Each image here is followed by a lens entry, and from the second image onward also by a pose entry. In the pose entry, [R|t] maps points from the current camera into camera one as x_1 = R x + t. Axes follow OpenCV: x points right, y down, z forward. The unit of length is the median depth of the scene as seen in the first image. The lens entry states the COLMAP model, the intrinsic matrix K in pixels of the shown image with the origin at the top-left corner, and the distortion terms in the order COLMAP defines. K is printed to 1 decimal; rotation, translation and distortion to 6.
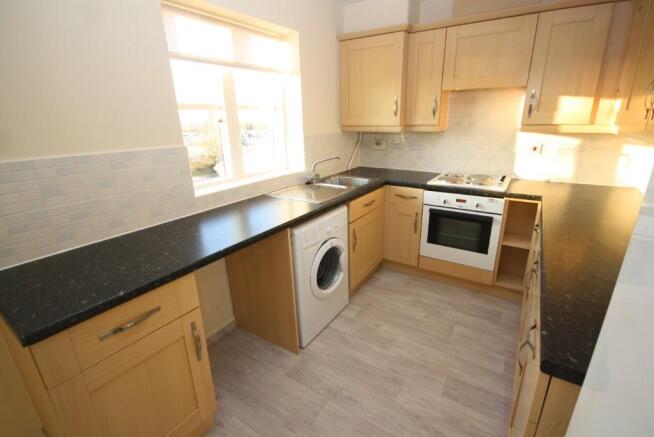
lens RADIAL K [[306.1, 0, 331.3], [0, 306.1, 217.8], [0, 0, 1]] dist [-0.000204, -0.000642]
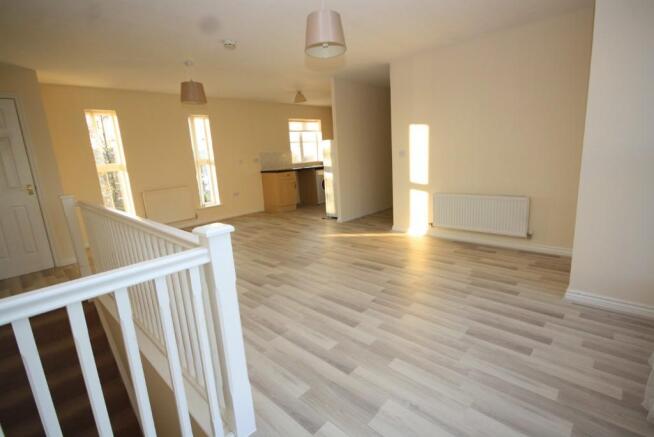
lens RADIAL K [[309.2, 0, 335.2], [0, 309.2, 219.1], [0, 0, 1]] dist [0.000160, -0.000074]
pose [[0.987343, -0.002308, -0.158582, 0.589208], [-0.012750, 0.995502, -0.093875, 0.807460], [0.158086, 0.094709, 0.982873, -2.226450]]
